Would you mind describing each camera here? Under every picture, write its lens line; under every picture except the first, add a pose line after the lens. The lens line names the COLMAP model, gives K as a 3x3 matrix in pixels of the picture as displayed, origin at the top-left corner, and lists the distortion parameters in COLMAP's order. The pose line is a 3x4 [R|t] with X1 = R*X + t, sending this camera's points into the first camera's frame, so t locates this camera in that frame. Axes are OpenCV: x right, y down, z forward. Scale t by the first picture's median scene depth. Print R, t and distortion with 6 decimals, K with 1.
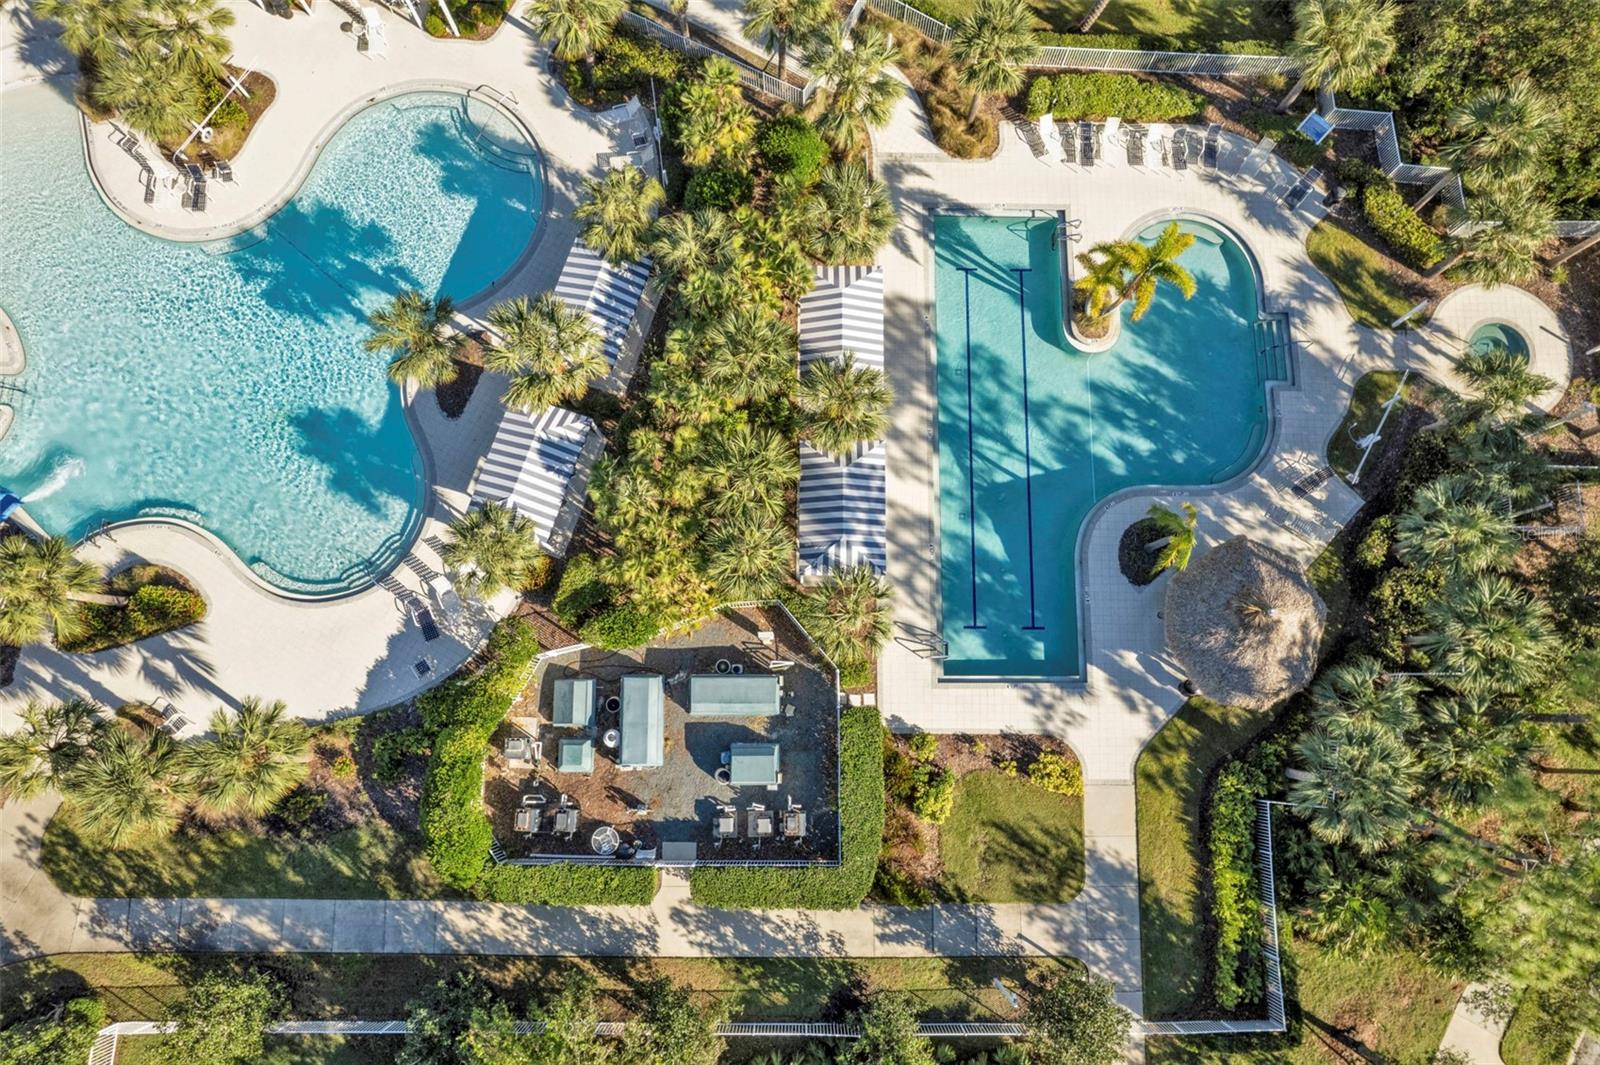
lens RADIAL K [[1028.7, 0, 810.6], [0, 1028.7, 542.7], [0, 0, 1]] dist [-0.077052, 0.067127]
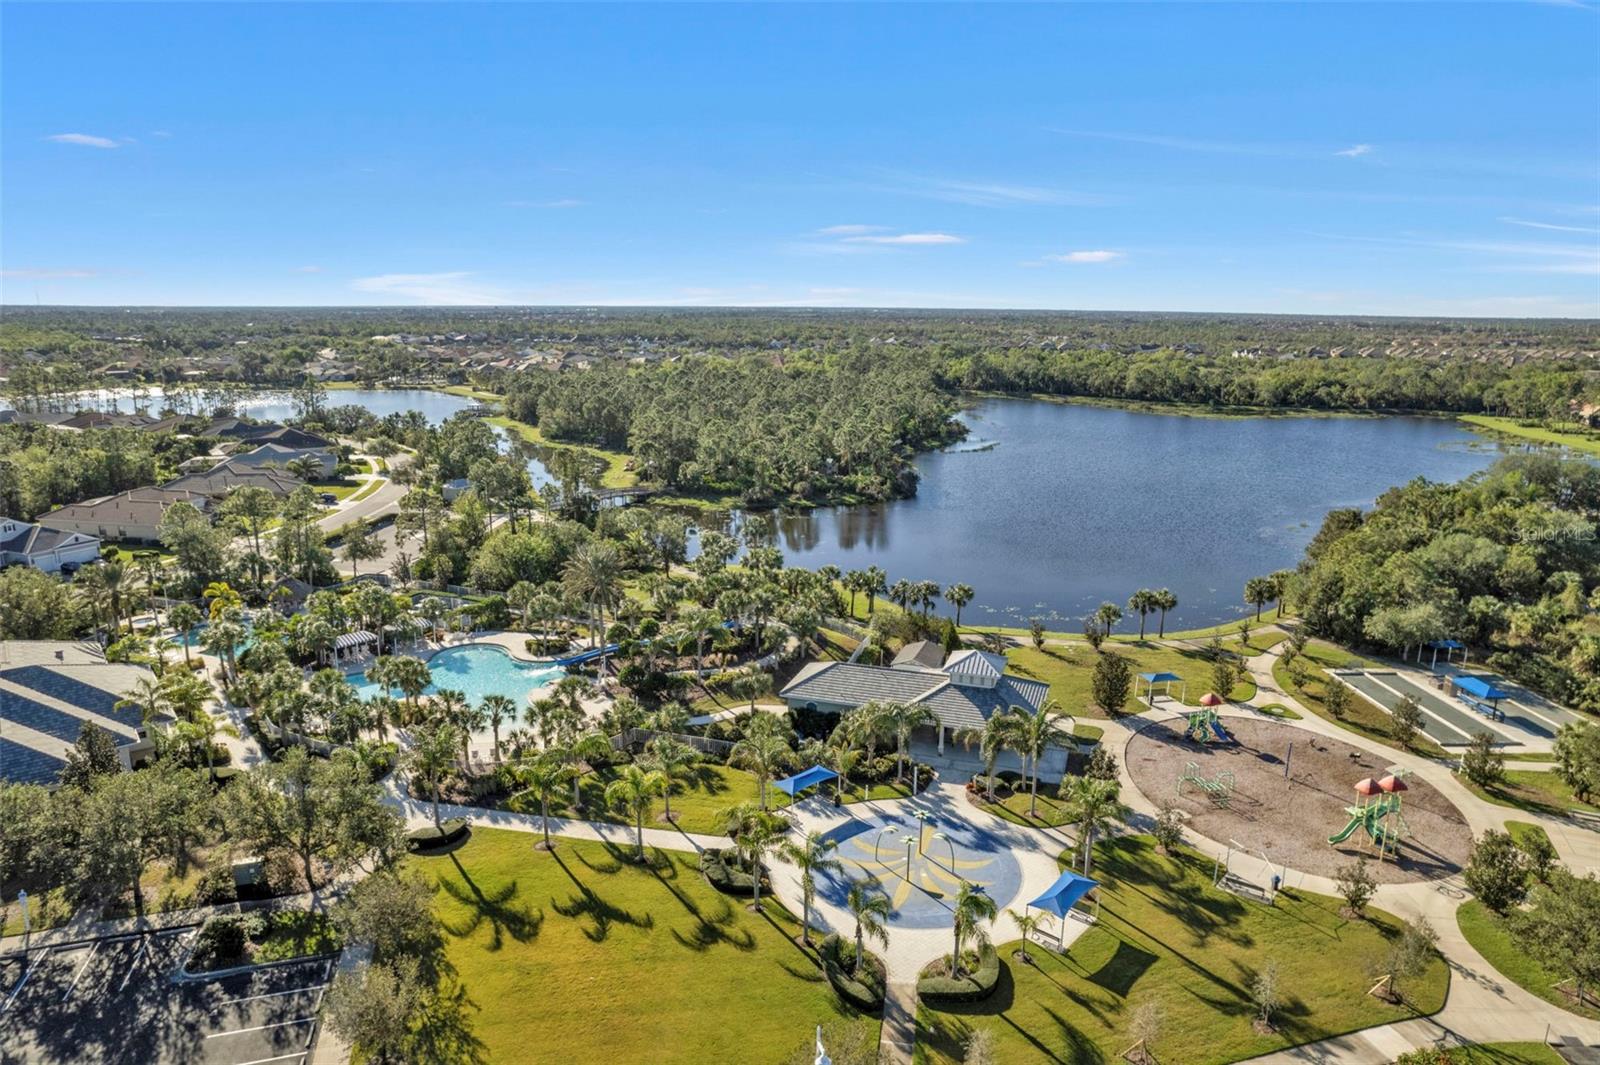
lens RADIAL K [[1028.7, 0, 812.4], [0, 1028.7, 536.3], [0, 0, 1]] dist [-0.077052, 0.067127]
pose [[-0.922940, -0.100743, 0.371527, -2.501828], [0.375484, -0.022967, 0.926544, -2.444038], [-0.084810, 0.994647, 0.059025, 0.421314]]
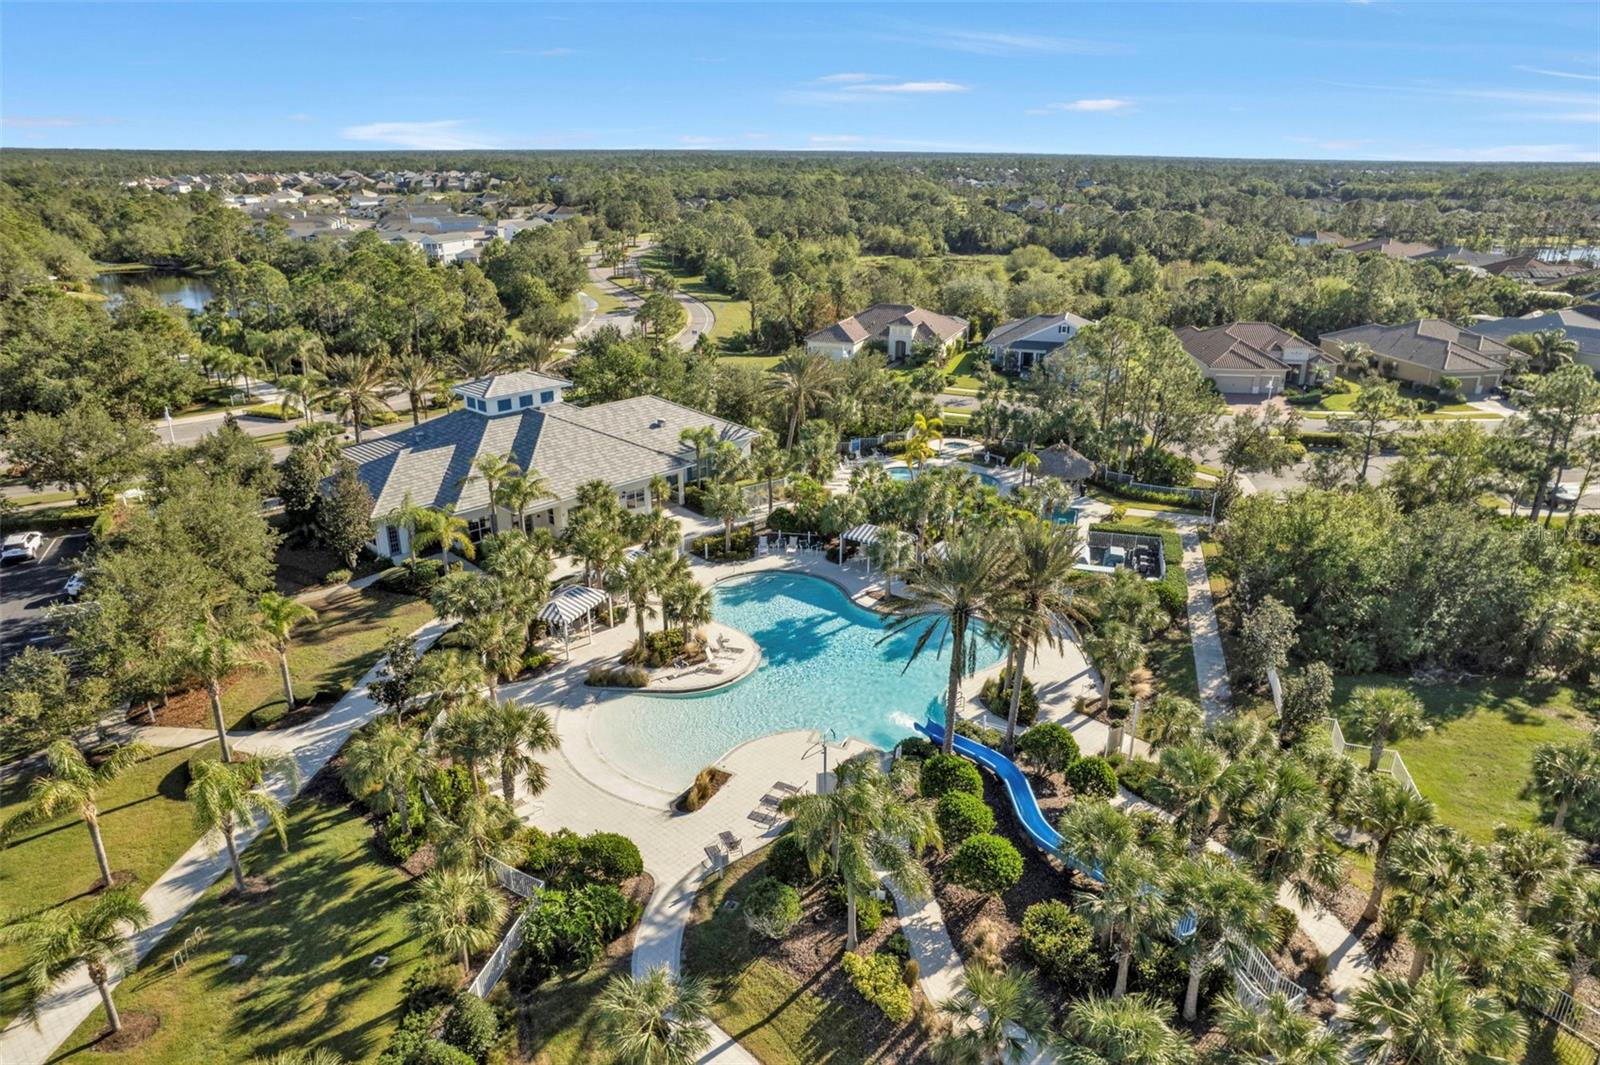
lens RADIAL K [[1028.7, 0, 810.7], [0, 1028.7, 541.7], [0, 0, 1]] dist [-0.077052, 0.067127]
pose [[0.267825, -0.353830, 0.896144, -2.032458], [0.946906, 0.268384, -0.177028, -0.008548], [-0.177873, 0.895977, 0.406924, 0.228724]]
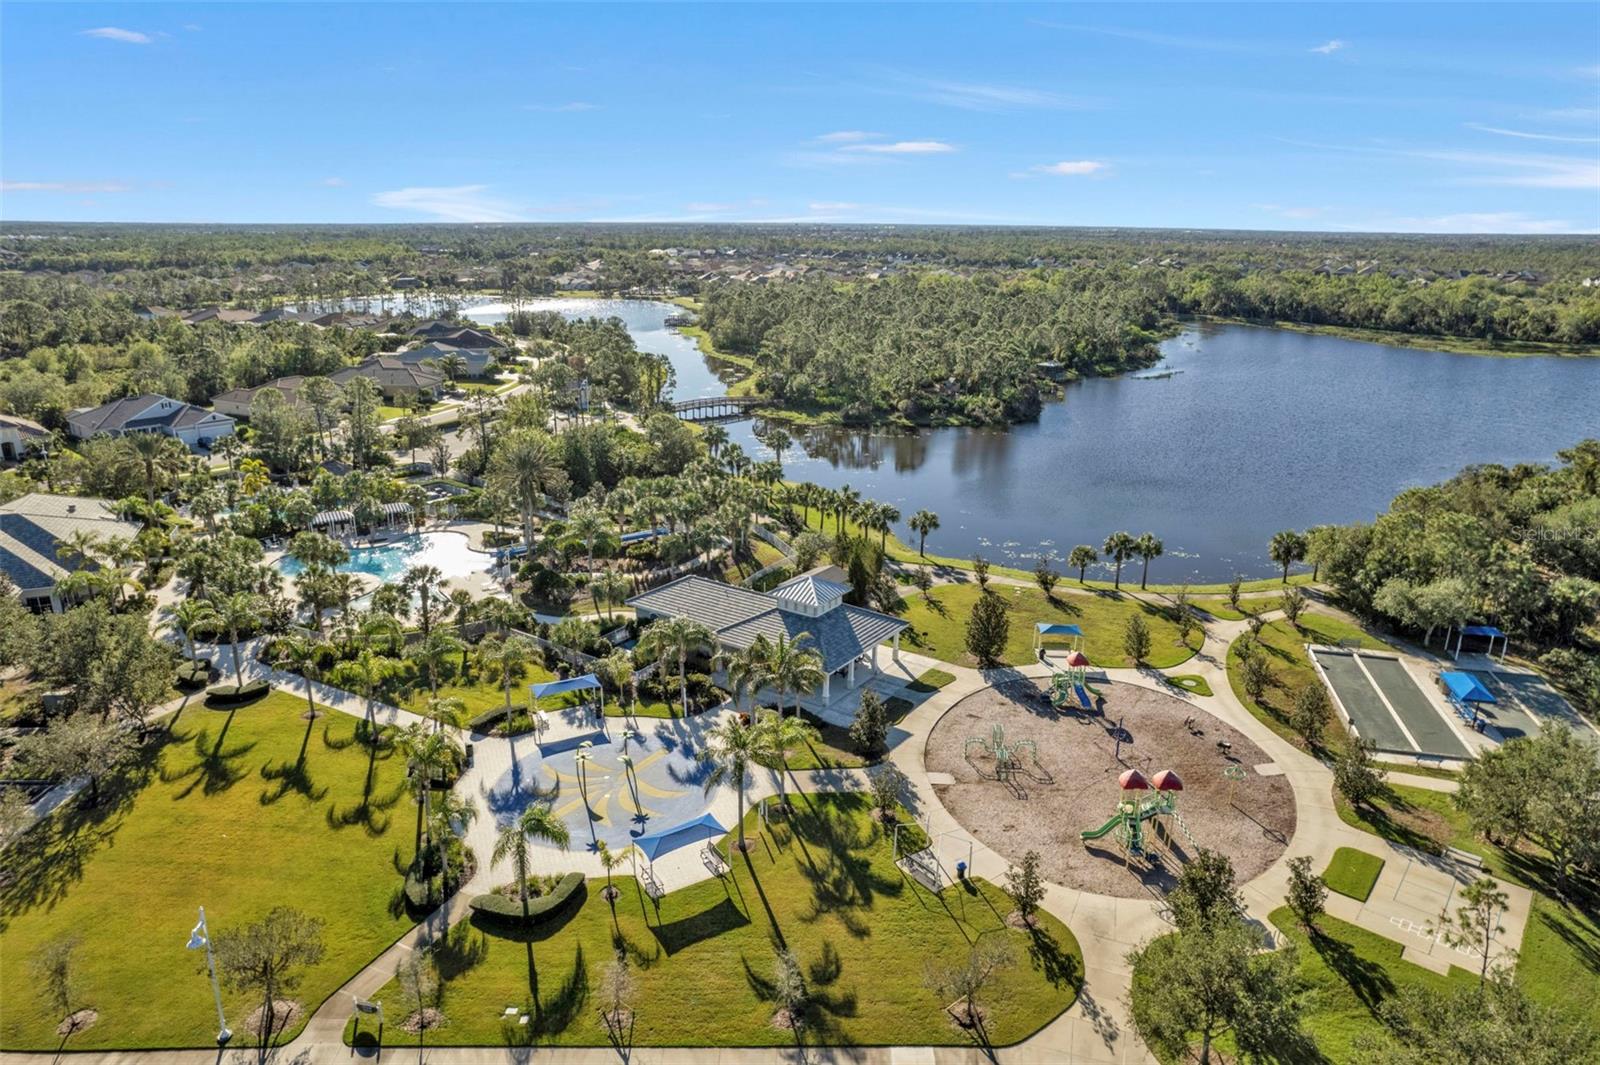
lens RADIAL K [[1028.7, 0, 811.3], [0, 1028.7, 540.7], [0, 0, 1]] dist [-0.077052, 0.067127]
pose [[-0.776910, -0.202574, 0.596133, -3.303503], [0.616617, -0.053429, 0.785448, -1.813548], [-0.127261, 0.977808, 0.166420, 0.353081]]
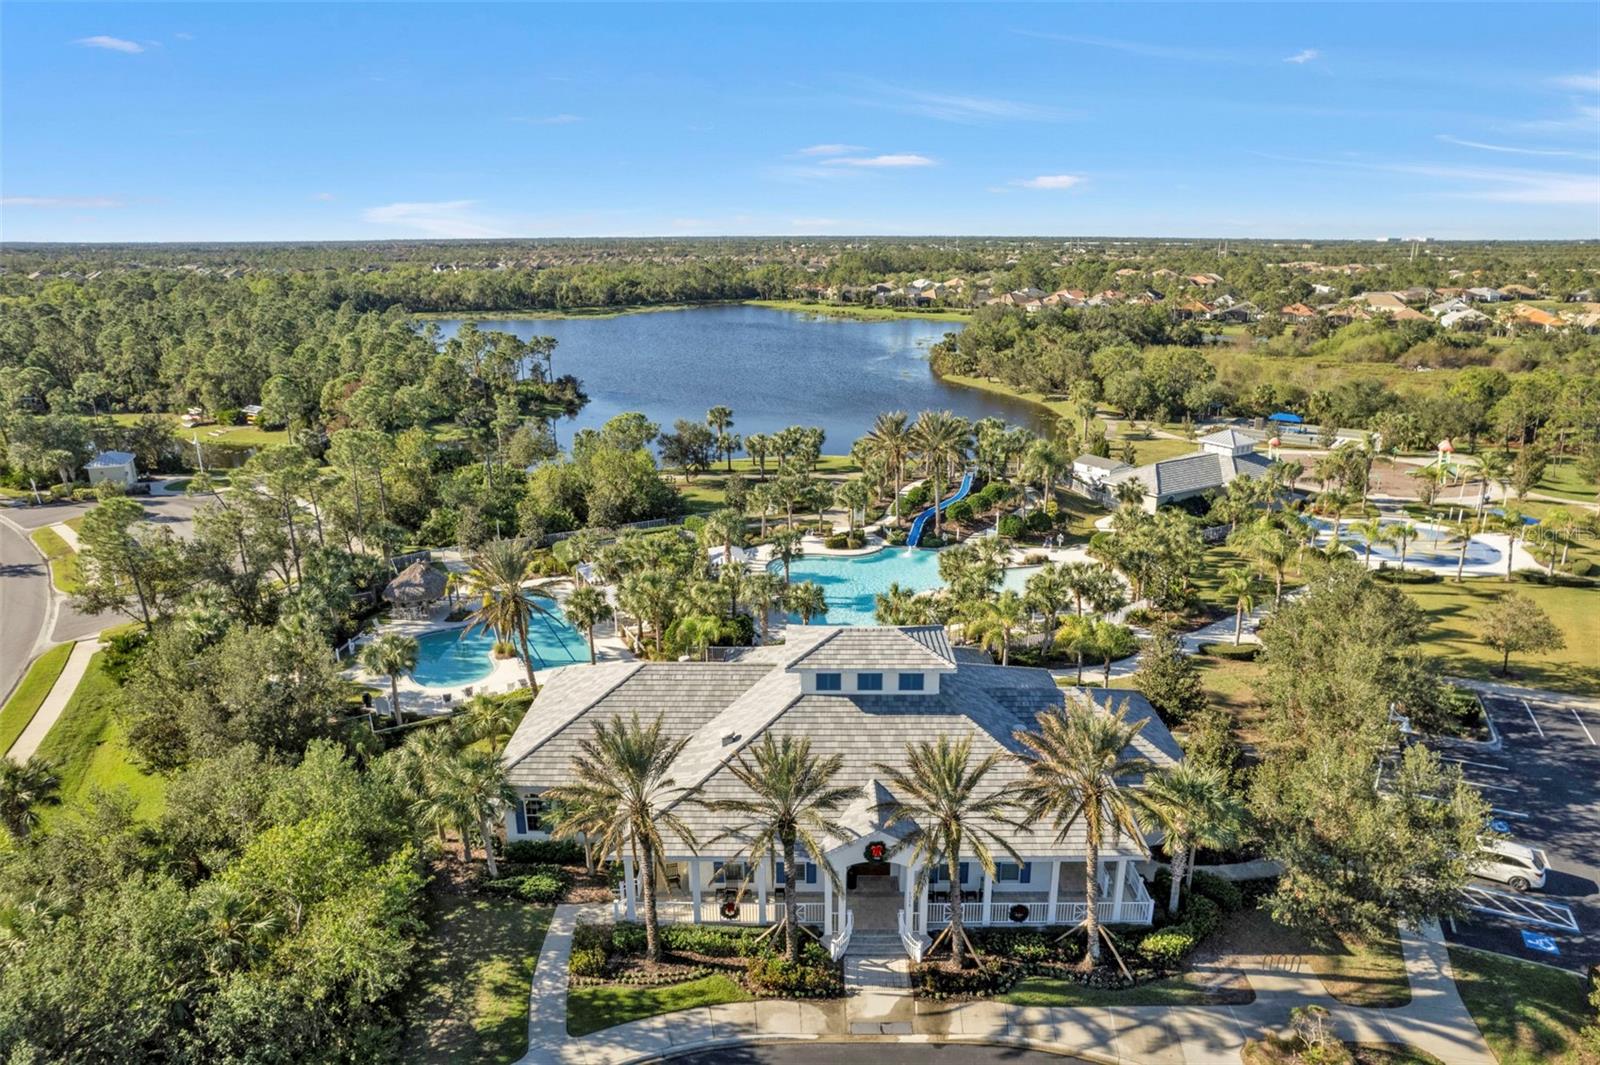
lens RADIAL K [[1028.7, 0, 805.1], [0, 1028.7, 538.4], [0, 0, 1]] dist [-0.077052, 0.067127]
pose [[-0.890960, 0.122780, -0.437168, 0.632737], [-0.447741, -0.077207, 0.890824, -2.333981], [0.075622, 0.989426, 0.123762, 0.641537]]
